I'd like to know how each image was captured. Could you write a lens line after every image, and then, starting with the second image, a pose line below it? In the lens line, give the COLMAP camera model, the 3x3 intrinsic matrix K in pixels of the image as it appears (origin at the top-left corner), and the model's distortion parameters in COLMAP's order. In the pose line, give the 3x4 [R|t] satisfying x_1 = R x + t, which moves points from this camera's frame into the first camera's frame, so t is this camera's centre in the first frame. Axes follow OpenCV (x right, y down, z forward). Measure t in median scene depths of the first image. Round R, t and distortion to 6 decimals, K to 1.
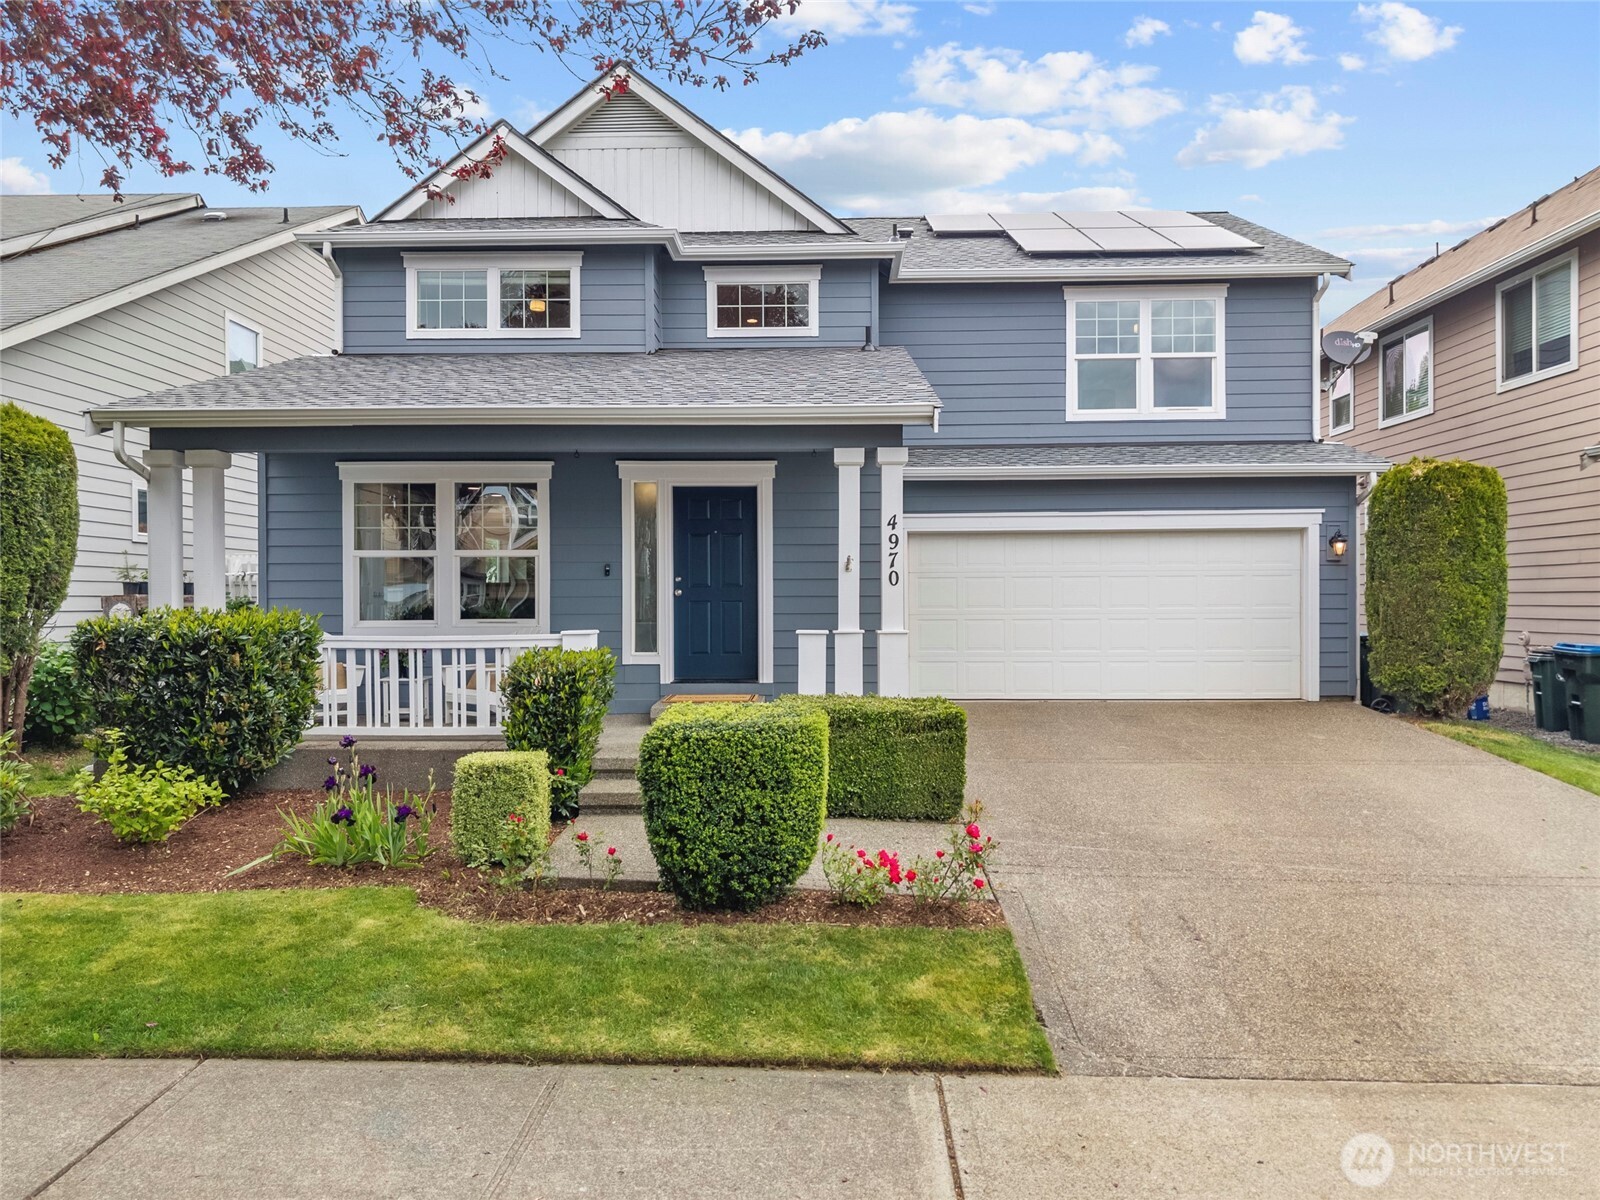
lens RADIAL K [[1102.5, 0, 800.0], [0, 1102.5, 600.0], [0, 0, 1]] dist [0.008167, -0.004401]
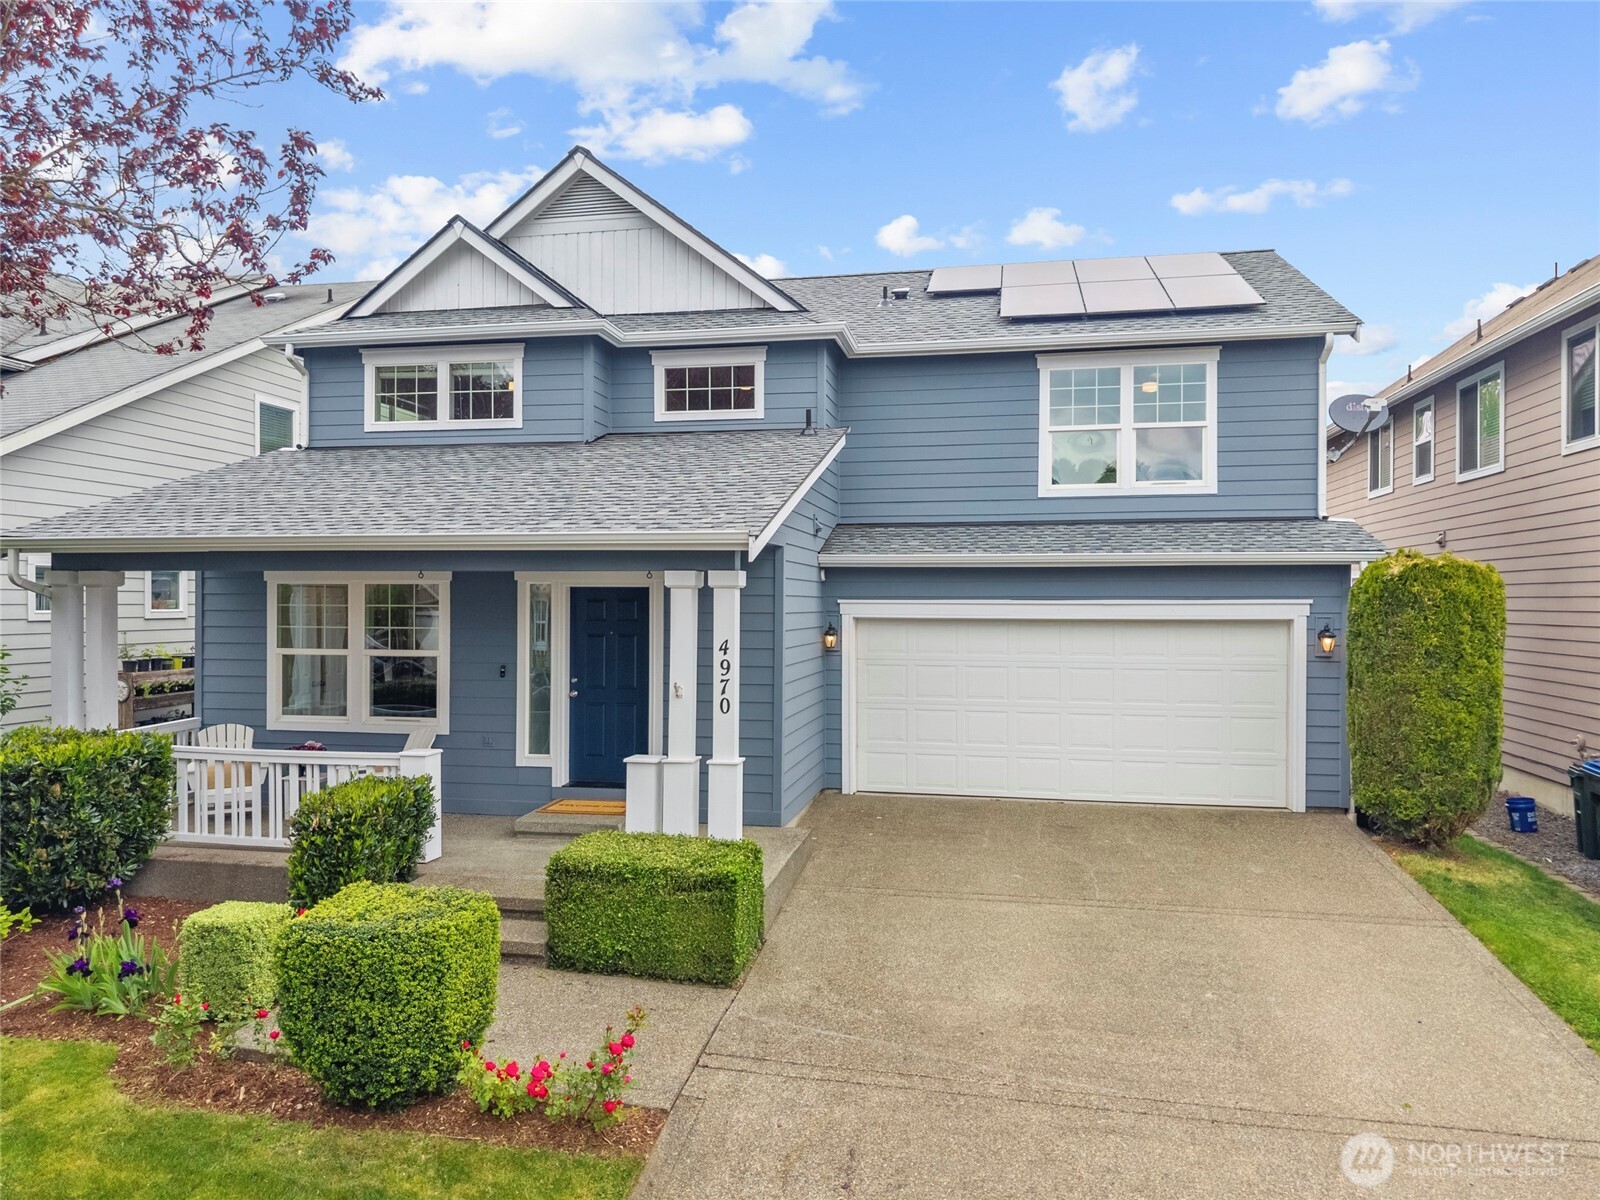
lens RADIAL K [[1086.5, 0, 800.0], [0, 1086.5, 600.0], [0, 0, 1]] dist [0.028184, -0.039761]
pose [[0.985604, 0.009095, -0.168824, 0.221404], [-0.009107, 0.999958, 0.000705, -0.081746], [0.168823, 0.000843, 0.985646, 0.054812]]
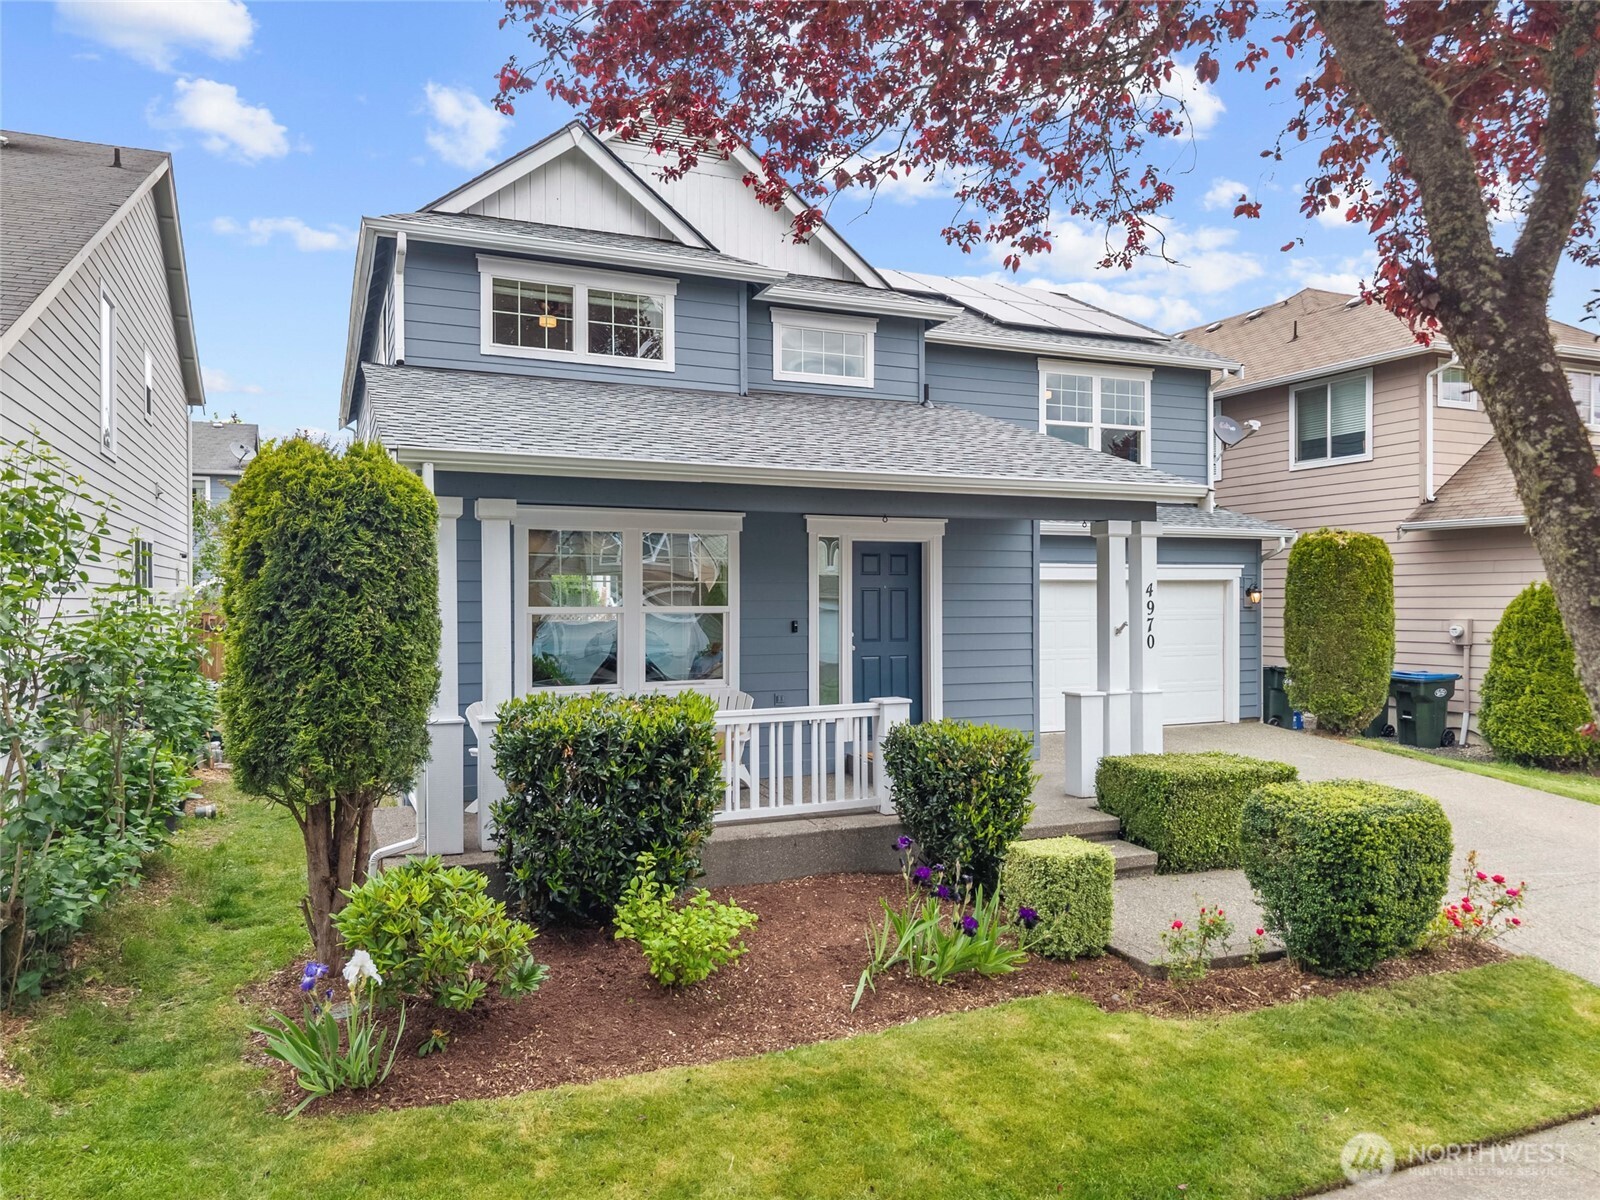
lens RADIAL K [[1086.5, 0, 800.0], [0, 1086.5, 600.0], [0, 0, 1]] dist [0.028184, -0.039761]
pose [[0.908645, 0.002714, 0.417561, -0.486379], [-0.000920, 0.999989, -0.004498, -0.039424], [-0.417569, 0.003702, 0.908638, 0.117071]]
